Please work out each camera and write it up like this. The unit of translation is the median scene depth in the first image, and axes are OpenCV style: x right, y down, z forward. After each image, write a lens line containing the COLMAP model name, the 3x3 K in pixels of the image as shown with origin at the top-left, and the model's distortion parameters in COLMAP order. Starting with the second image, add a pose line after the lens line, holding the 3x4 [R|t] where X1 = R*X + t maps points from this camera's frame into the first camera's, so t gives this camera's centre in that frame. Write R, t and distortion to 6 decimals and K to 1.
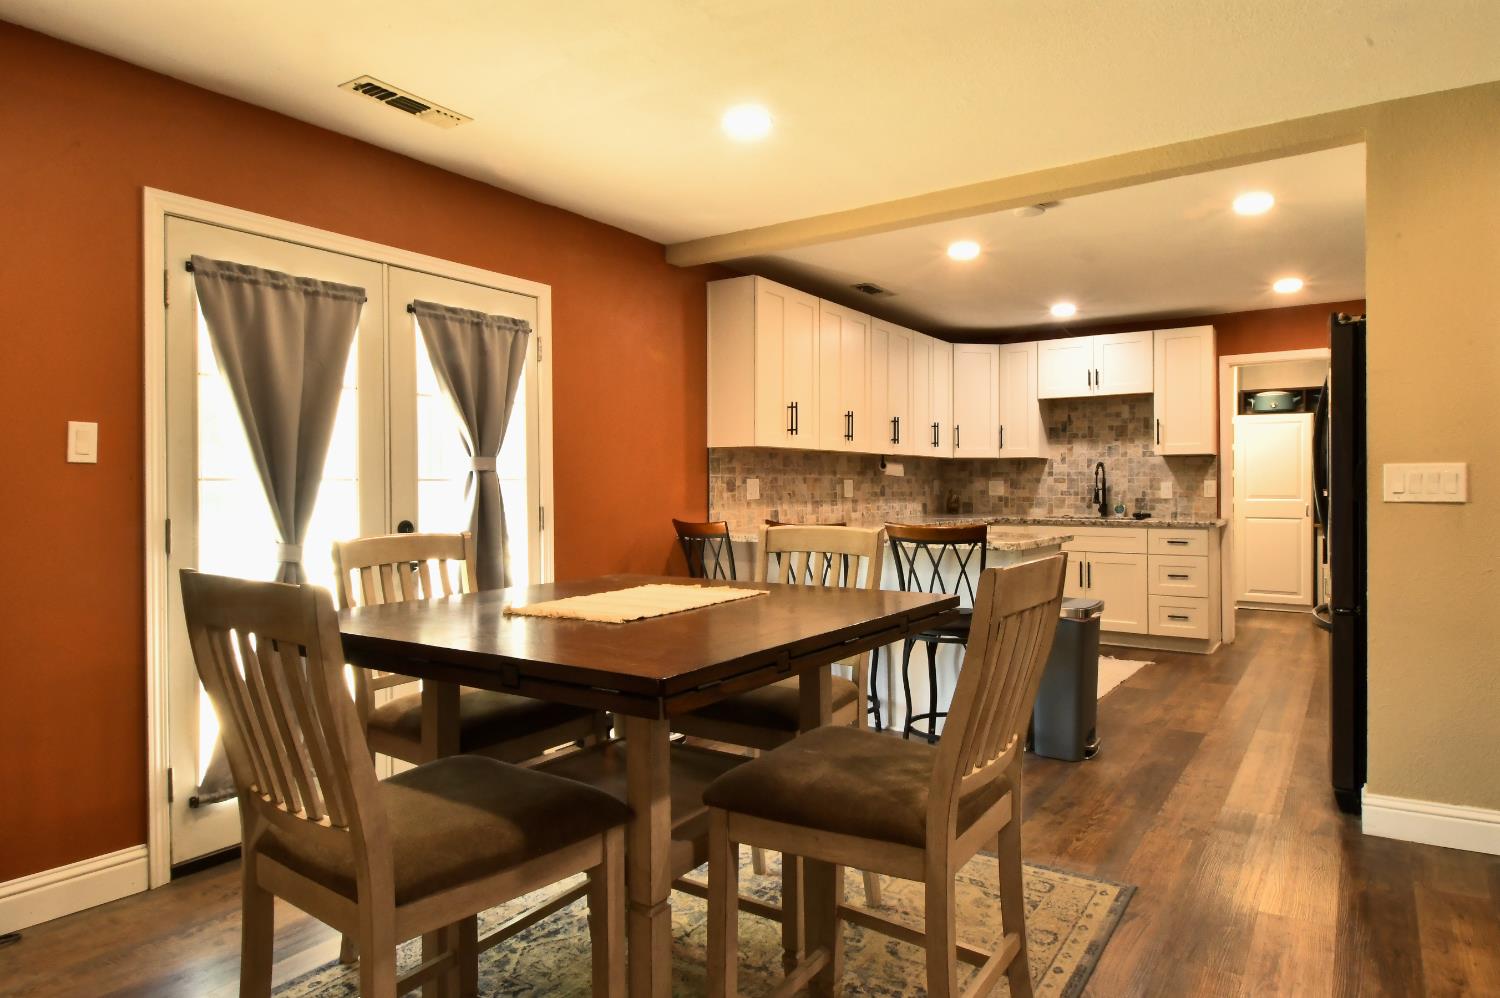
lens RADIAL K [[909.1, 0, 771.6], [0, 909.1, 489.6], [0, 0, 1]] dist [-0.001257, -0.000619]
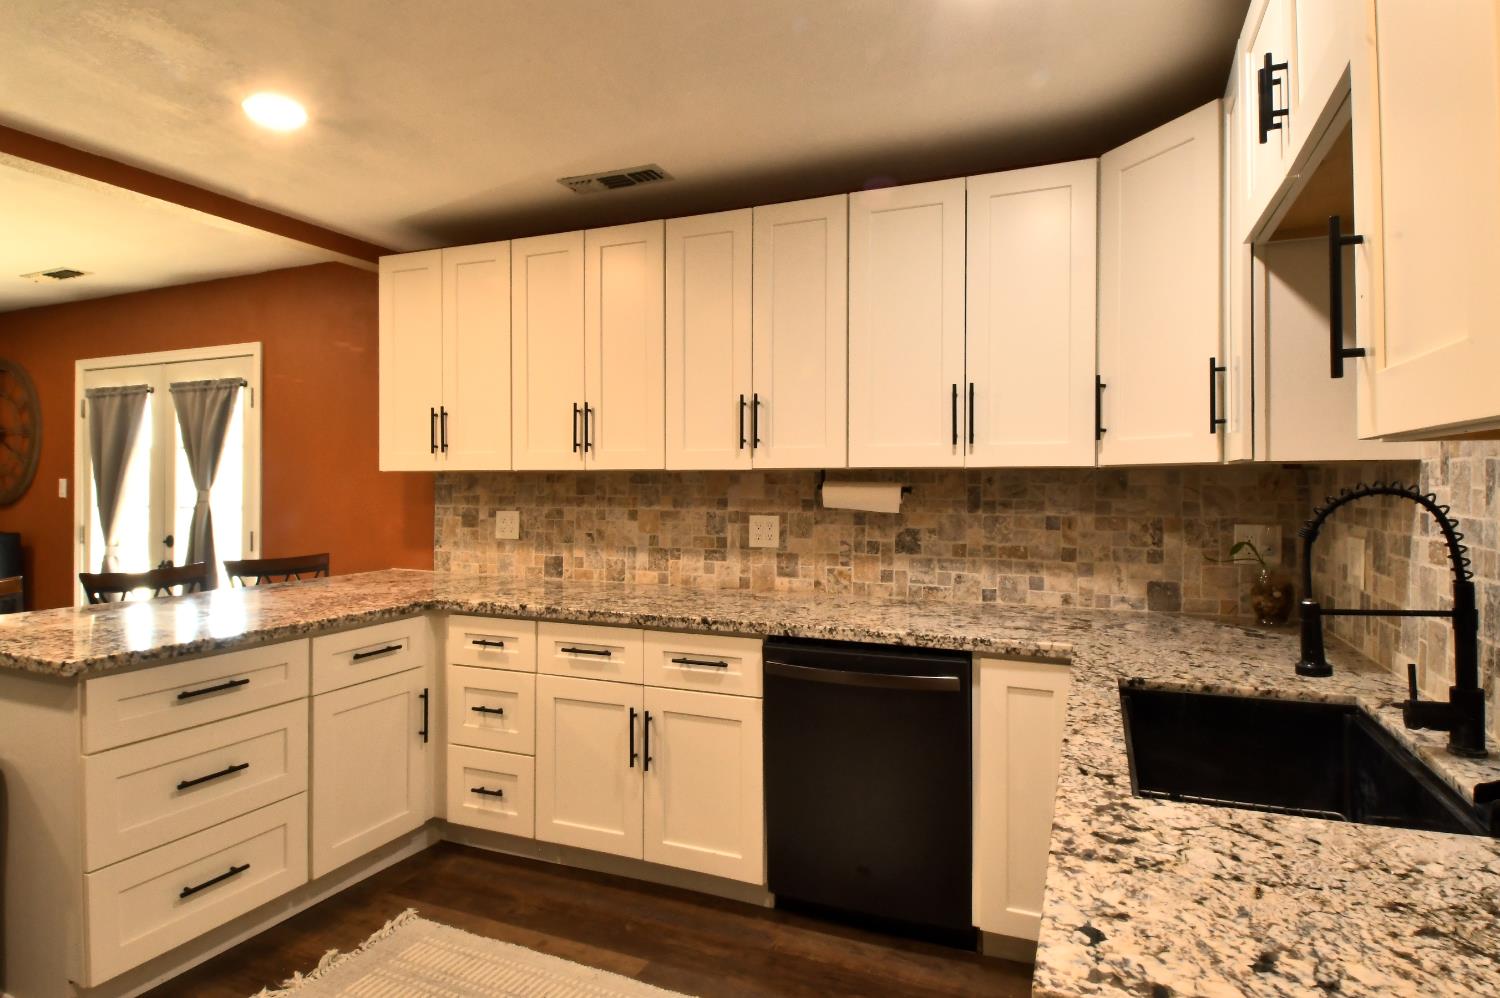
lens RADIAL K [[829.1, 0, 750.0], [0, 829.1, 499.0], [0, 0, 1]] dist [-0.014916, -0.001356]
pose [[0.178970, 0.018076, -0.983688, 0.729196], [-0.008300, 0.999823, 0.016862, -0.037286], [0.983820, 0.005147, 0.179088, 1.146736]]
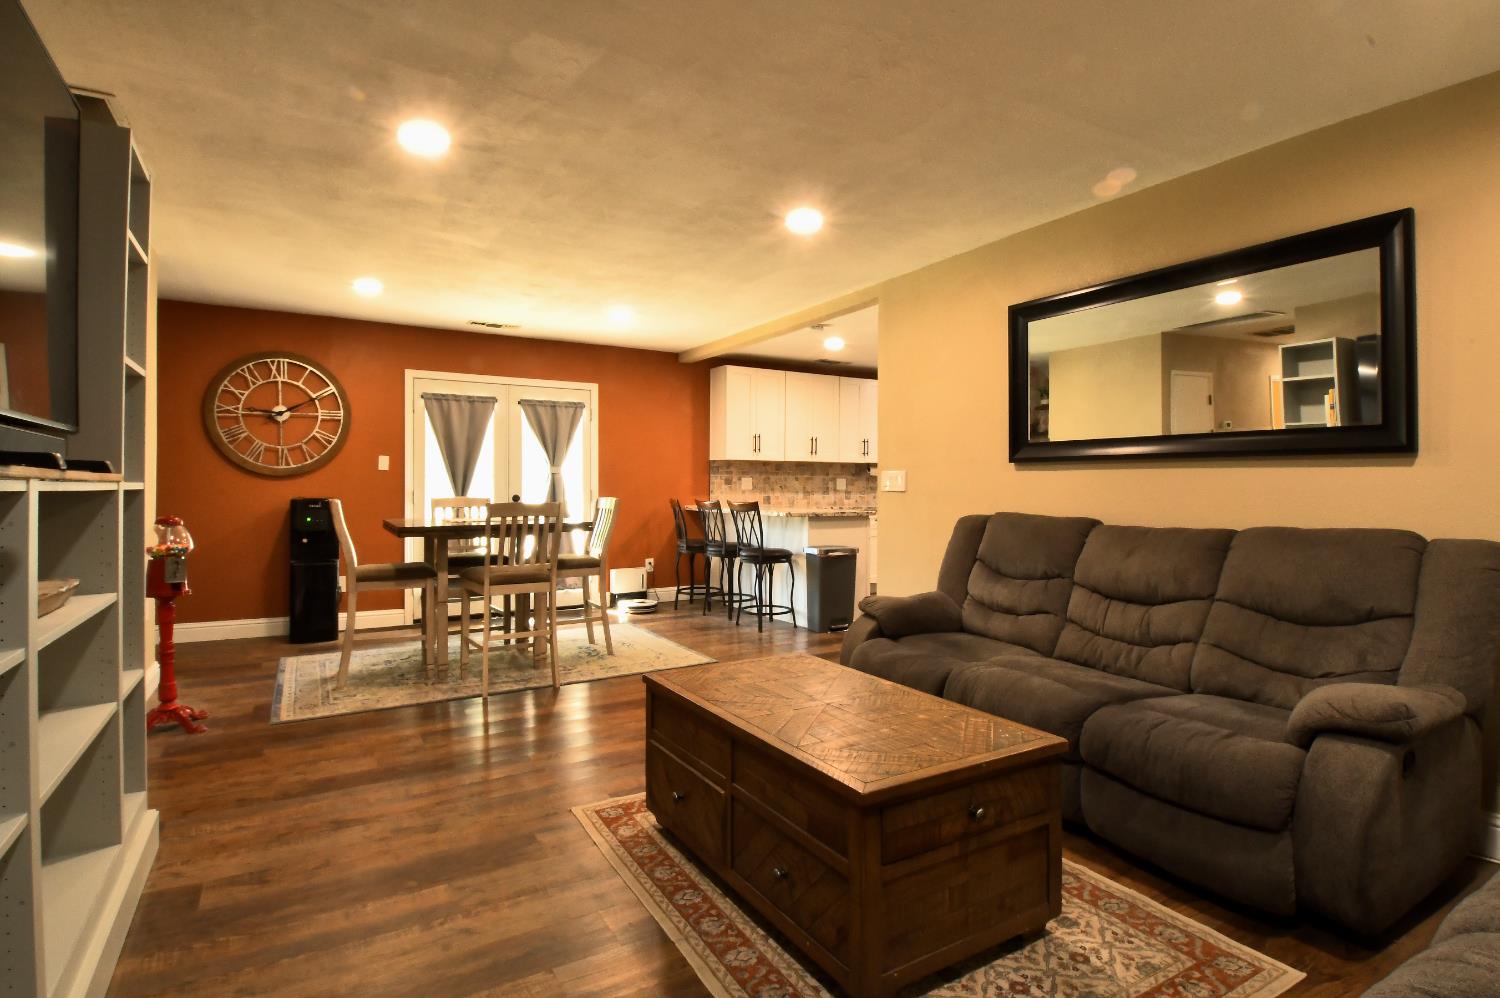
lens RADIAL K [[777.6, 0, 770.4], [0, 777.6, 487.2], [0, 0, 1]] dist [0.031887, -0.038185]
pose [[0.901653, 0.009882, -0.432347, 0.711333], [-0.010236, 0.999946, 0.001508, 0.003849], [0.432338, 0.003066, 0.901706, -0.350080]]
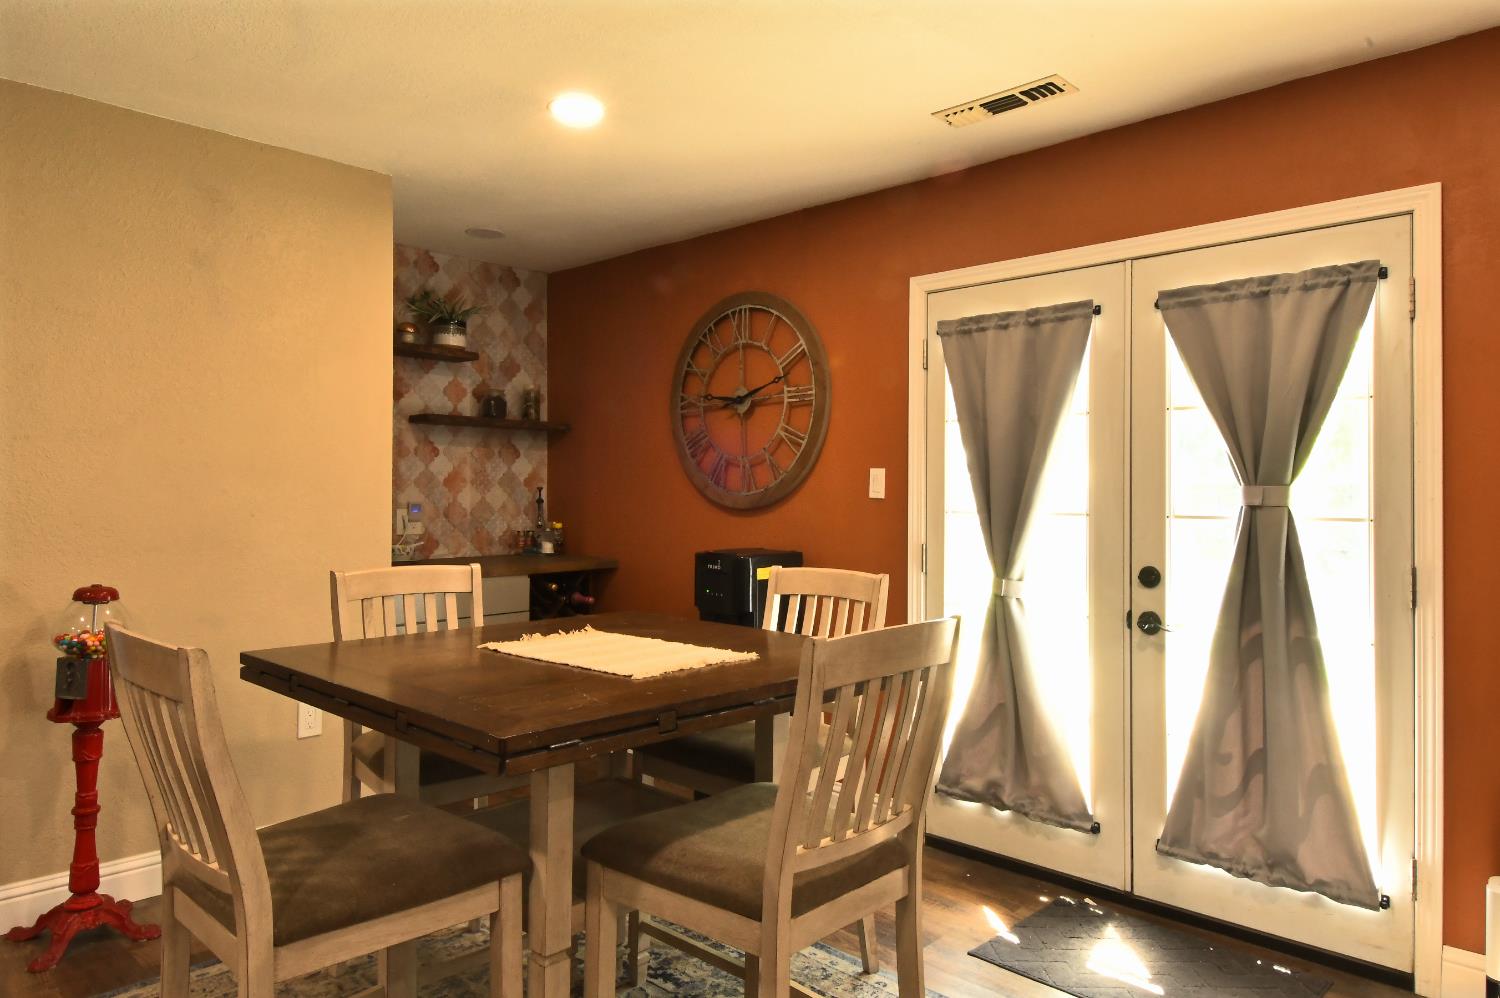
lens RADIAL K [[961.9, 0, 750.0], [0, 961.9, 499.0], [0, 0, 1]] dist [0.007613, 0.001149]
pose [[-0.177924, 0.021613, -0.983807, 0.352847], [0.003033, 0.999766, 0.021415, -0.030644], [0.984040, 0.000826, -0.177948, 0.544201]]
